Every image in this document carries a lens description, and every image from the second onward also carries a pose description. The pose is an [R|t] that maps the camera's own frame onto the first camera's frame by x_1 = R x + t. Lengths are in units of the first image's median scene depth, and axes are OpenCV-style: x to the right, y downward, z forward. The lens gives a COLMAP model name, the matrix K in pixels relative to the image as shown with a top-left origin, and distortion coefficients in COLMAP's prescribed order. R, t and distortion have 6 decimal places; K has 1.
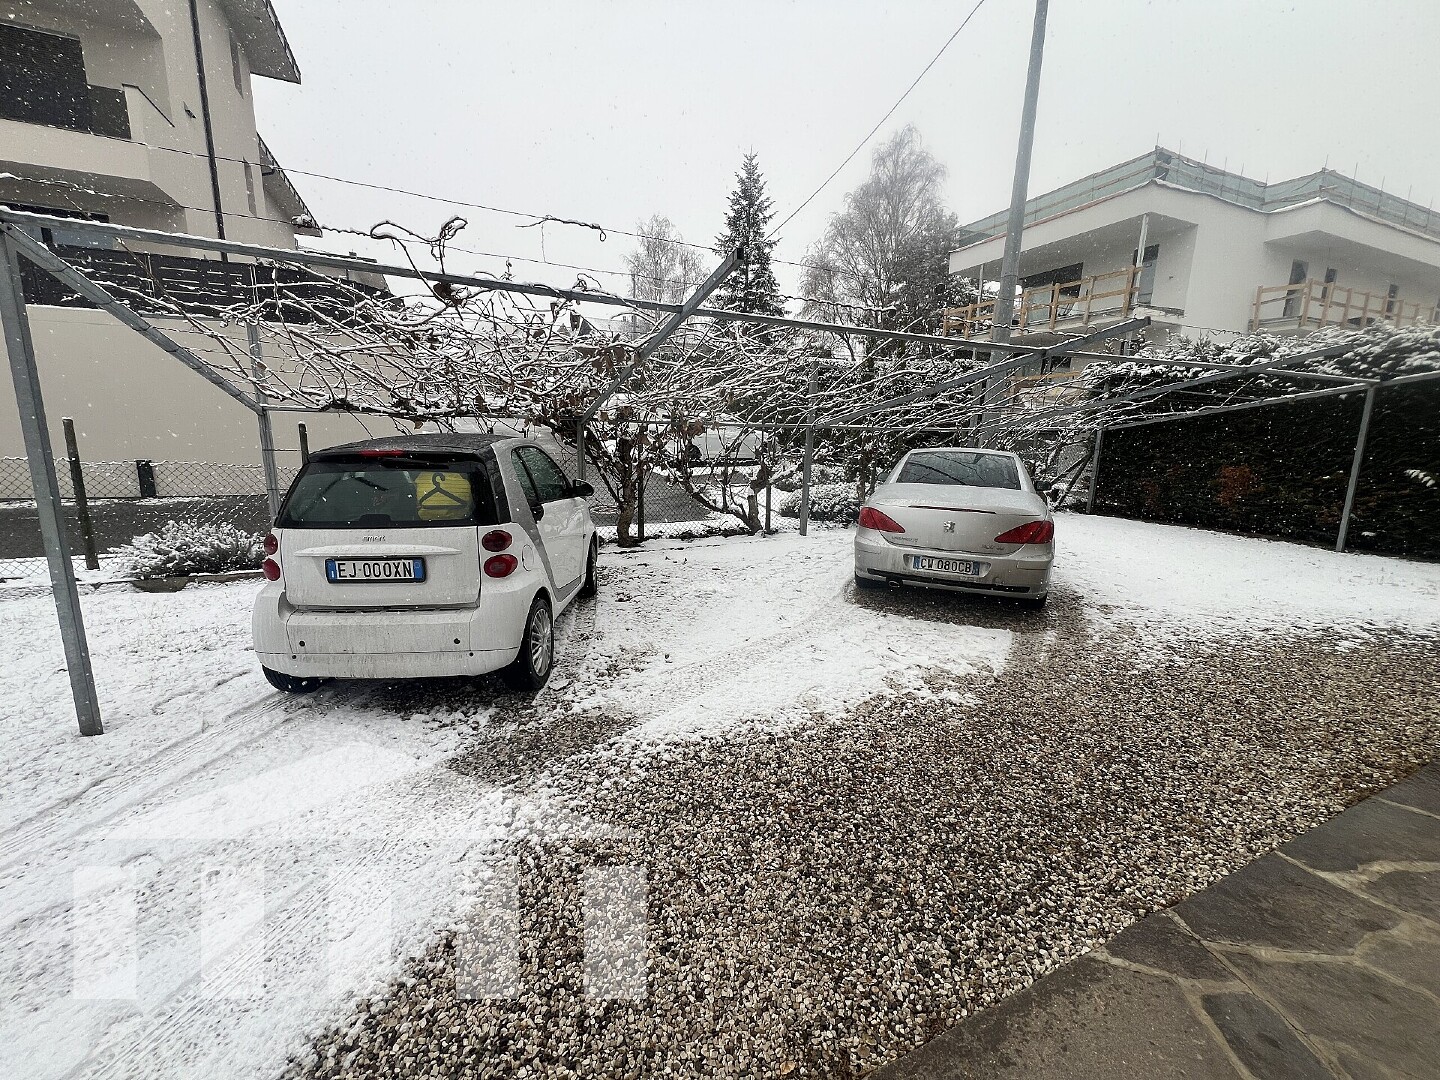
lens RADIAL K [[575.8, 0, 719.3], [0, 575.8, 536.7], [0, 0, 1]] dist [0.002516, -0.000089]
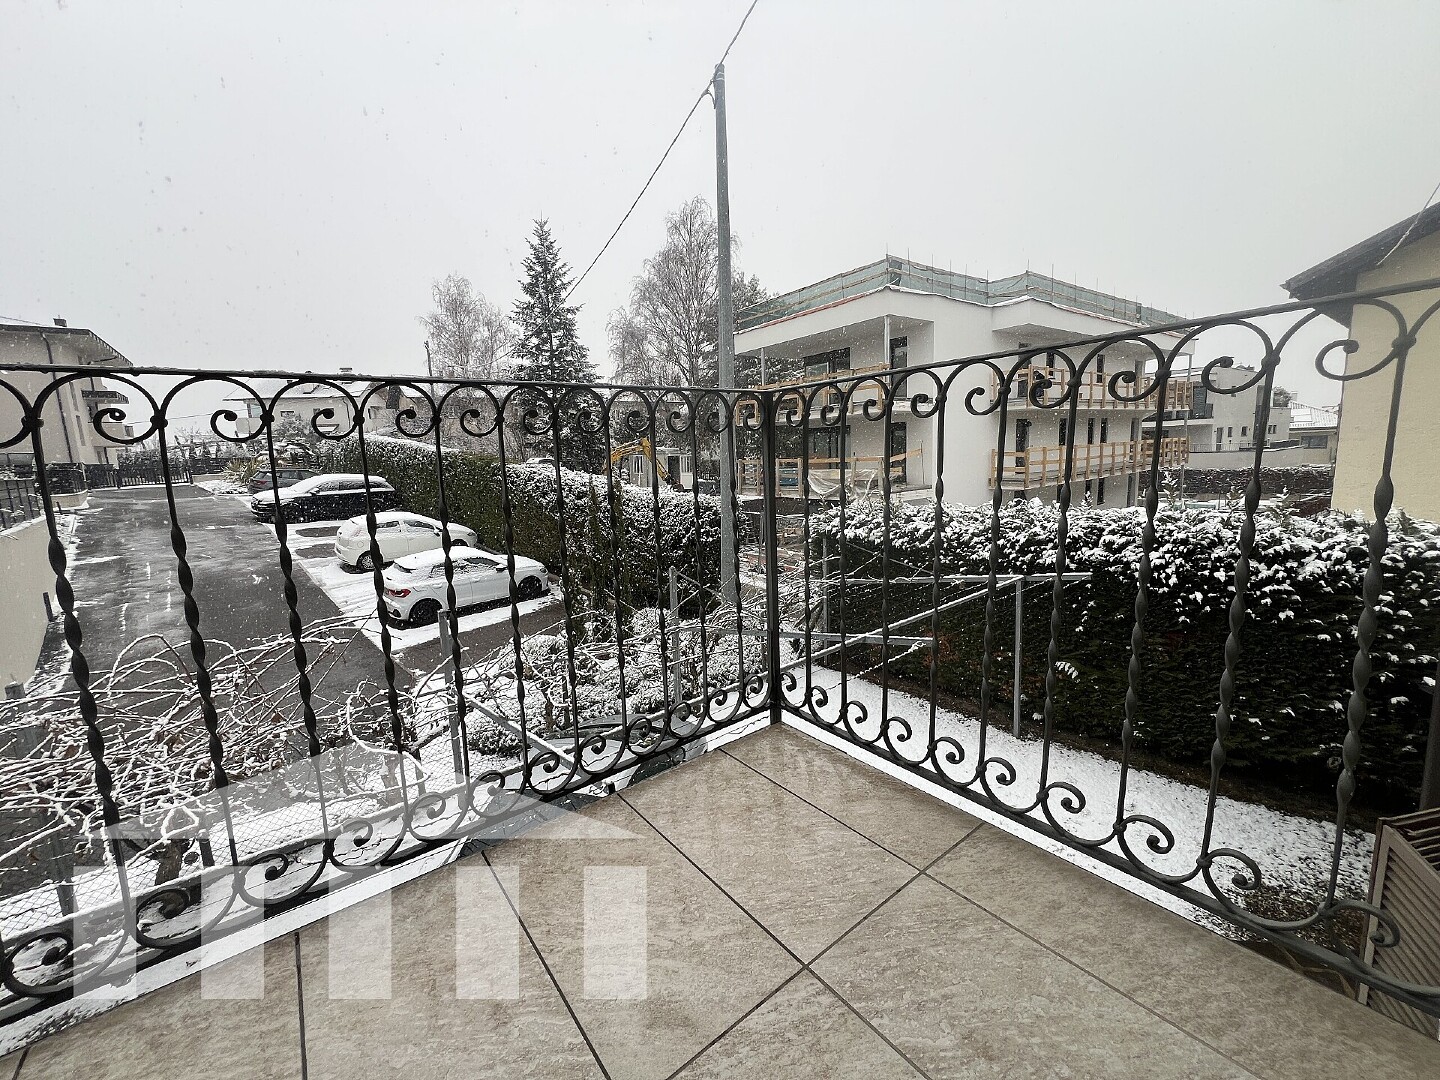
lens RADIAL K [[575.8, 0, 711.9], [0, 575.8, 543.1], [0, 0, 1]] dist [0.002516, -0.000089]
pose [[0.973400, -0.095683, 0.208177, 0.079837], [0.103134, 0.994348, -0.025211, -0.071602], [-0.204588, 0.046010, 0.977766, 0.022698]]
